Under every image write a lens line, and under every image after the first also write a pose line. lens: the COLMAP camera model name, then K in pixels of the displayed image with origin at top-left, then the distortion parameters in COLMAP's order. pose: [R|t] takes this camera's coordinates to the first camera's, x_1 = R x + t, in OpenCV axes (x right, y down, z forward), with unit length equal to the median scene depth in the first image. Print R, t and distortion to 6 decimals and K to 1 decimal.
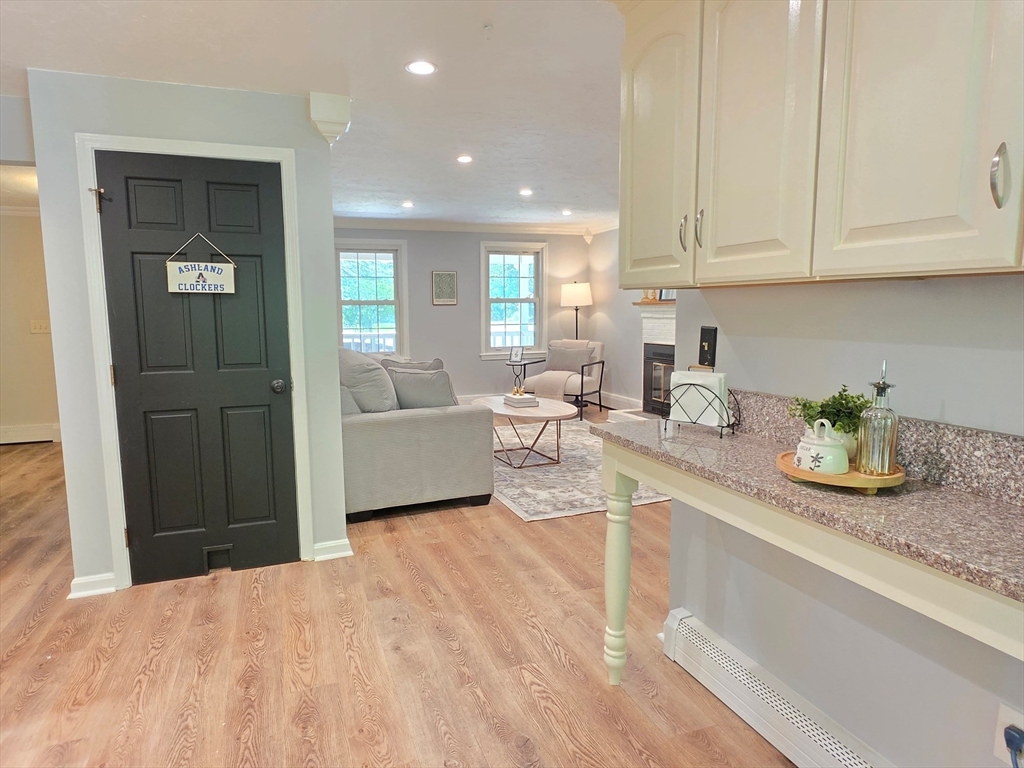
lens RADIAL K [[604.7, 0, 505.0], [0, 604.7, 384.8], [0, 0, 1]] dist [-0.003097, -0.001462]
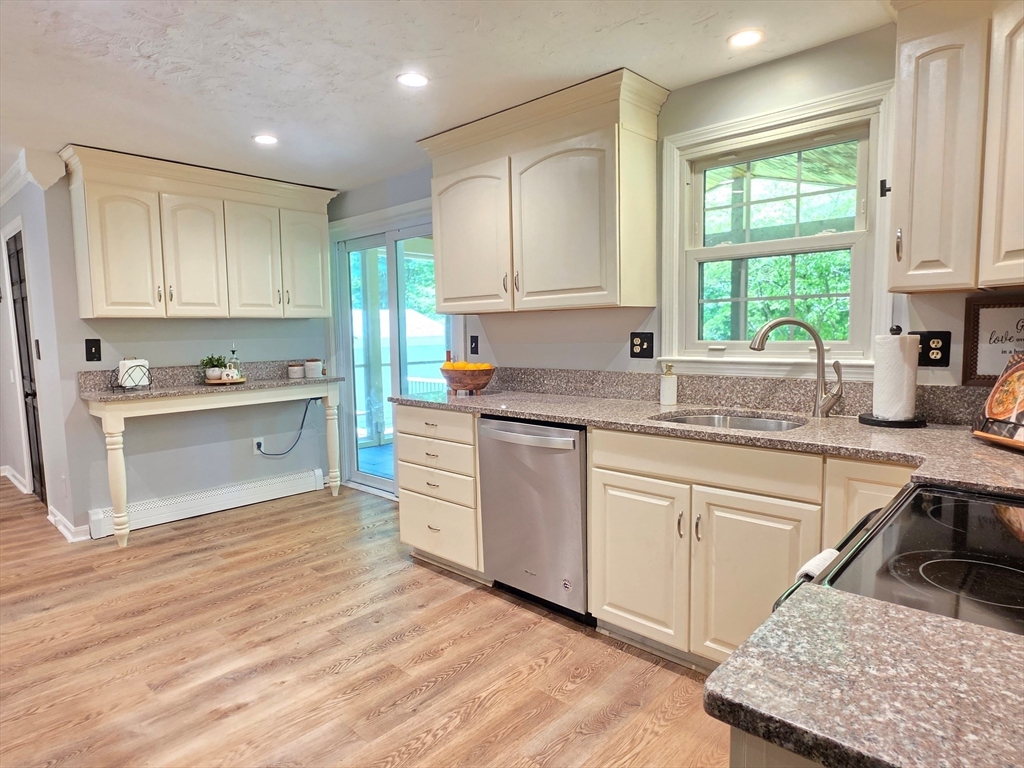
lens RADIAL K [[604.7, 0, 505.0], [0, 604.7, 384.8], [0, 0, 1]] dist [-0.003097, -0.001462]
pose [[-0.438464, -0.072089, 0.895853, -0.747591], [0.131850, 0.980834, 0.143459, -0.024164], [-0.889025, 0.181020, -0.420555, 0.283144]]
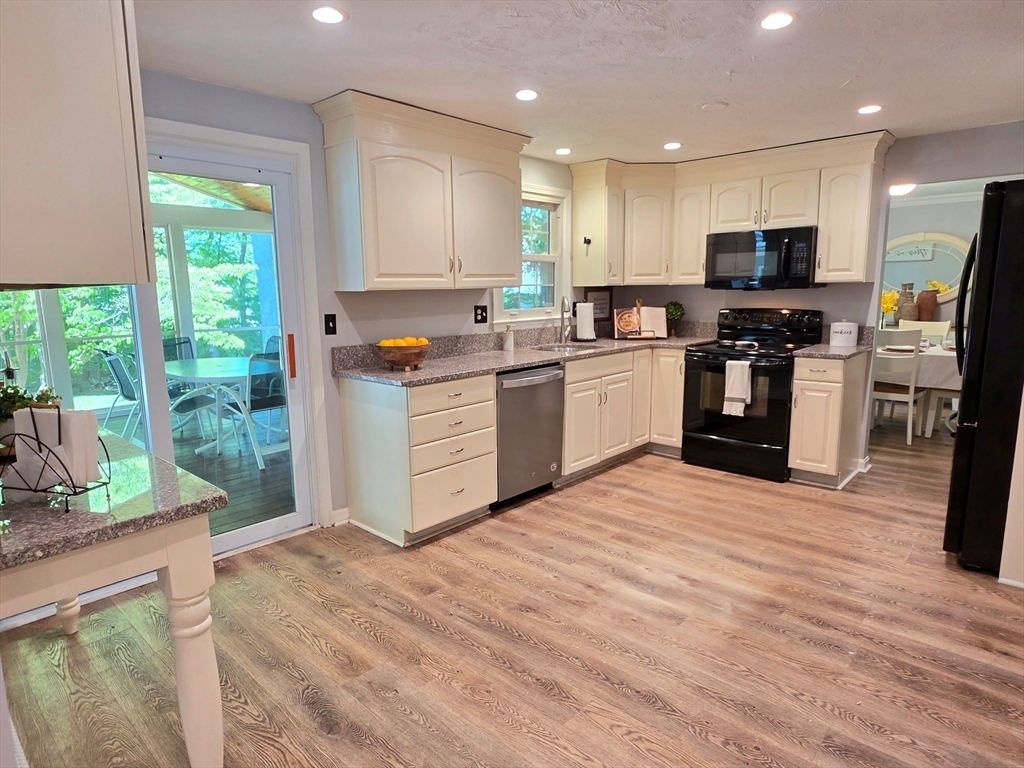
lens RADIAL K [[593.6, 0, 502.7], [0, 593.6, 384.3], [0, 0, 1]] dist [-0.004937, 0.001680]
pose [[-0.896123, 0.089184, -0.434753, 0.056758], [-0.035962, 0.961788, 0.271423, -0.092794], [0.442346, 0.258863, -0.858673, 0.664802]]
